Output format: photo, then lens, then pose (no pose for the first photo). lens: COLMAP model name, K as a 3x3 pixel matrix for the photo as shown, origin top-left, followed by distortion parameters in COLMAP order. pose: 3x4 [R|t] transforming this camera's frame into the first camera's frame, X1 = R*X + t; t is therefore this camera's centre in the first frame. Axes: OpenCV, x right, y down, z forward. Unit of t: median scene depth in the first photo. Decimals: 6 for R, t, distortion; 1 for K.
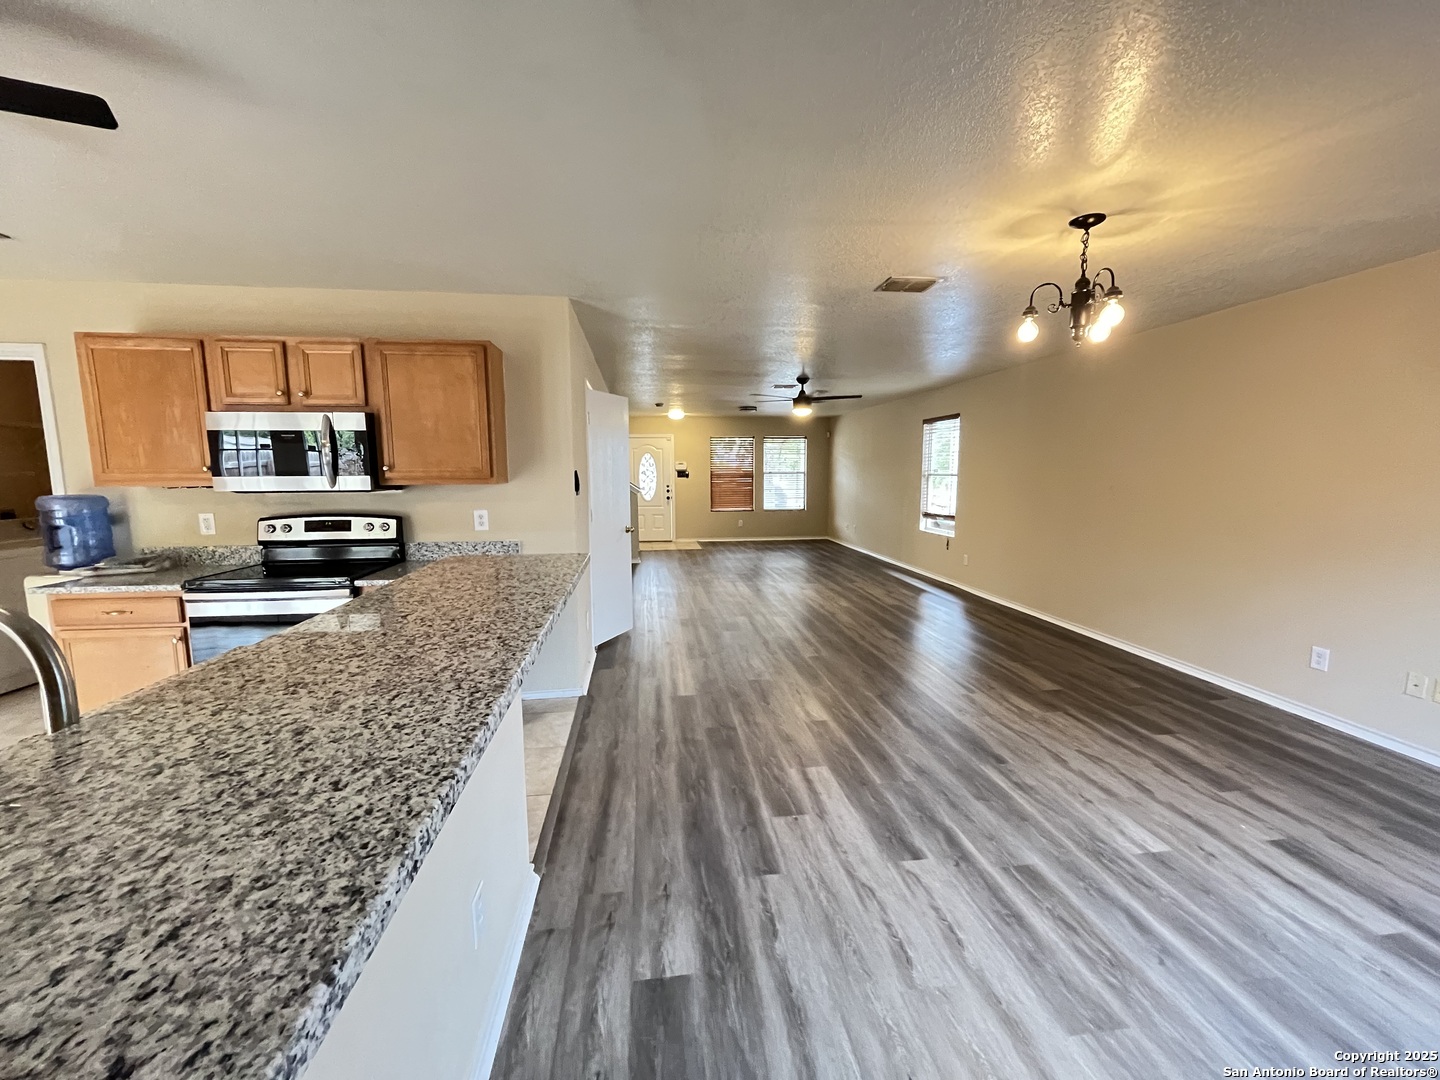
lens RADIAL K [[582.3, 0, 718.1], [0, 582.3, 544.5], [0, 0, 1]] dist [-0.001209, -0.000120]
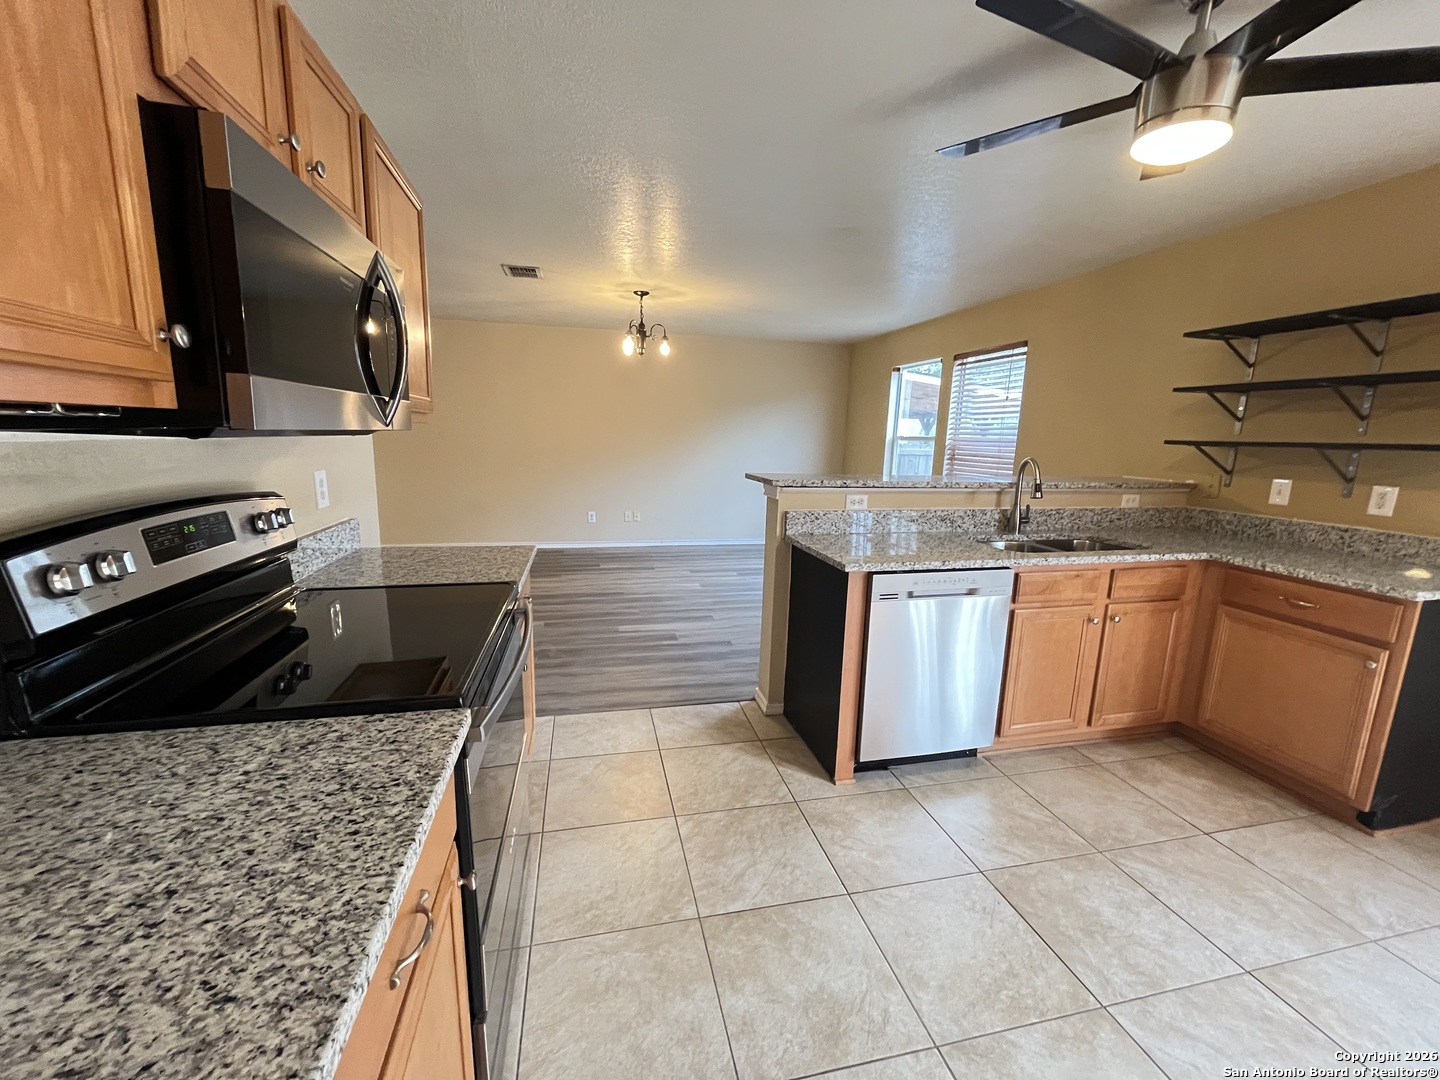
lens RADIAL K [[582.3, 0, 718.1], [0, 582.3, 544.5], [0, 0, 1]] dist [-0.001209, -0.000120]
pose [[-0.097523, -0.184401, 0.978001, -1.398033], [0.103972, 0.975420, 0.194282, -0.082086], [-0.989787, 0.120632, -0.075953, 0.971572]]
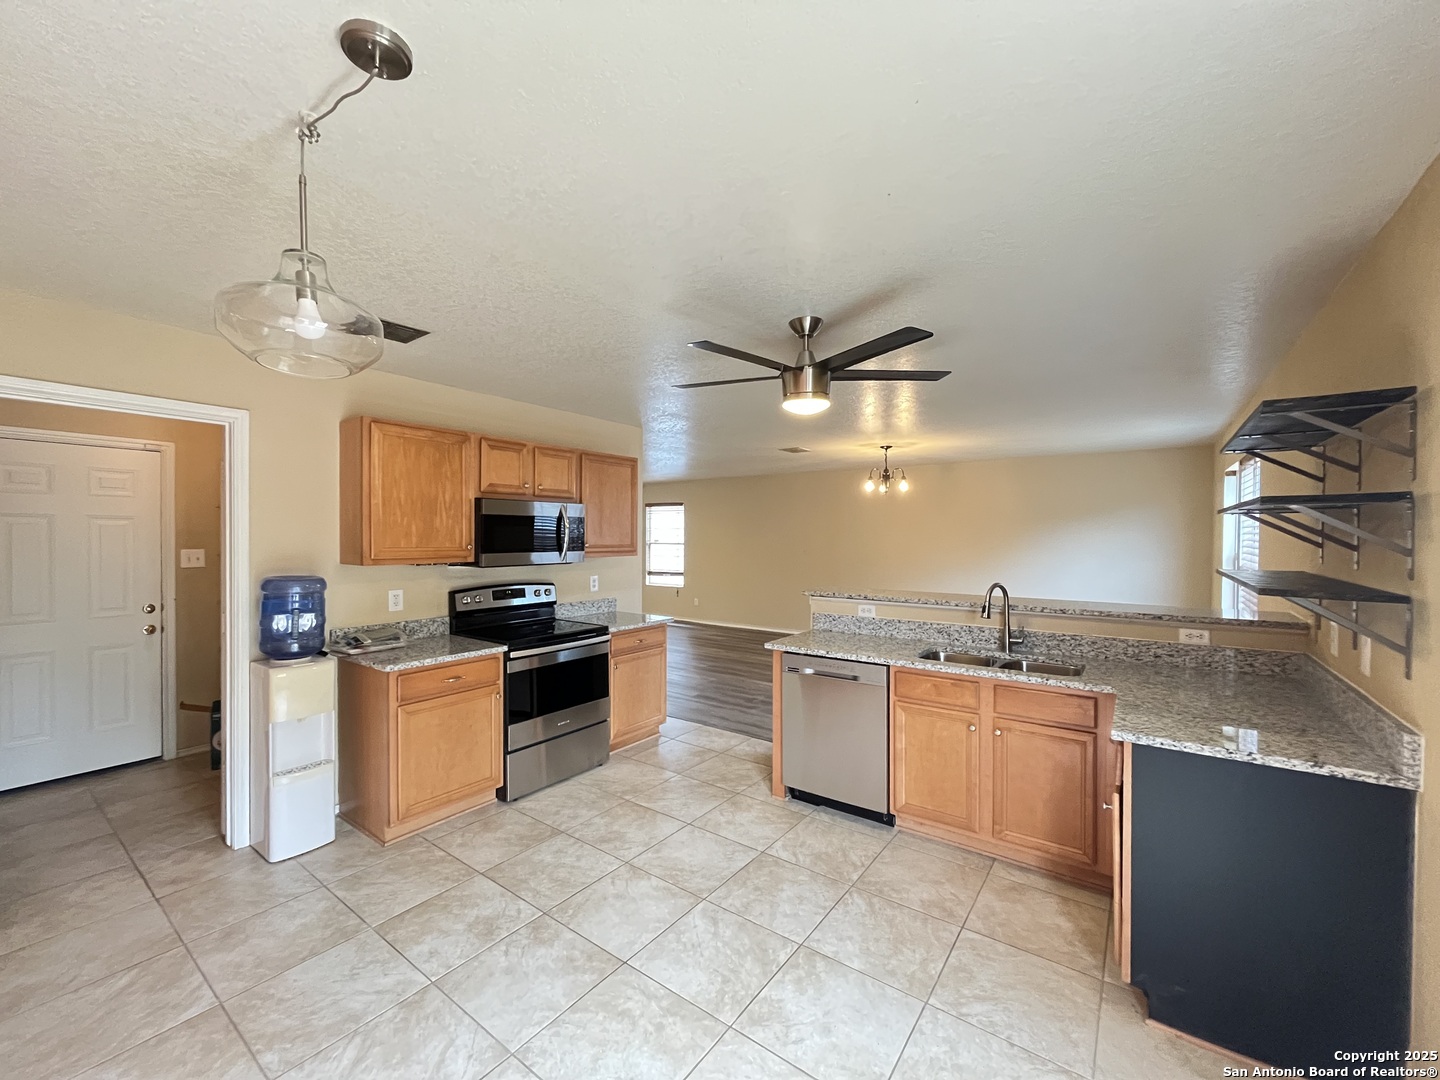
lens RADIAL K [[582.3, 0, 718.1], [0, 582.3, 544.5], [0, 0, 1]] dist [-0.001209, -0.000120]
pose [[0.691732, -0.008977, 0.722098, -1.650042], [0.090154, 0.993174, -0.074017, -0.008420], [-0.716505, 0.116300, 0.687819, -0.160621]]
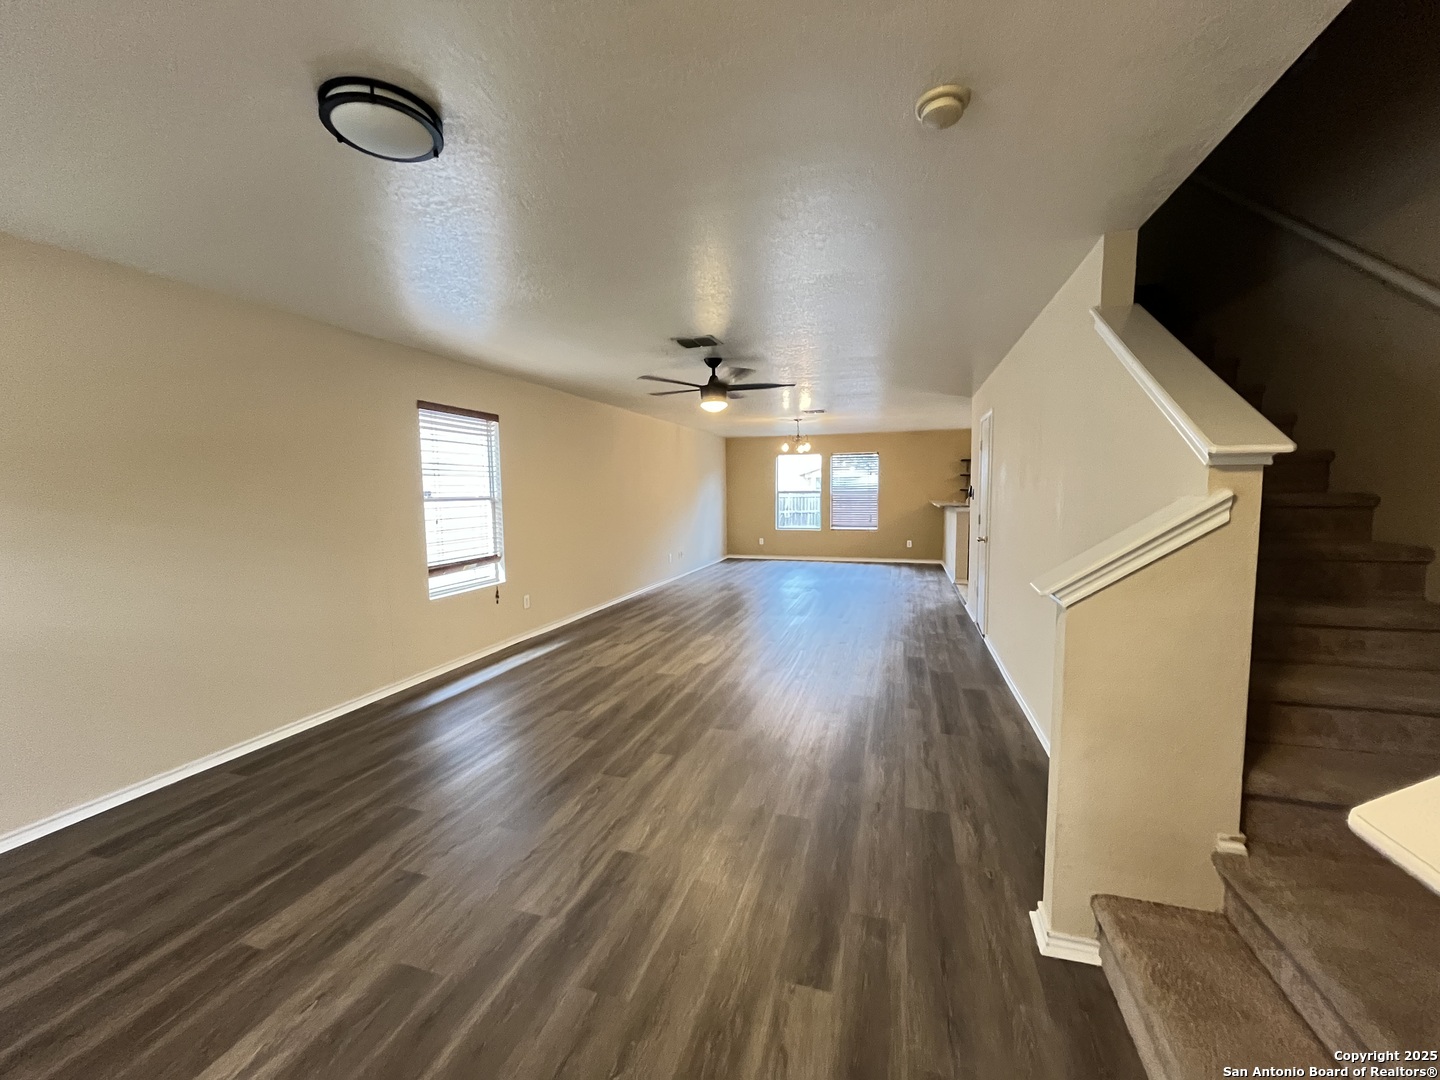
lens RADIAL K [[582.3, 0, 718.1], [0, 582.3, 544.5], [0, 0, 1]] dist [-0.001209, -0.000120]
pose [[-0.912773, -0.031009, 0.407289, -0.423773], [0.056283, 0.978055, 0.200600, -0.564360], [-0.404572, 0.206025, -0.890997, 4.498941]]
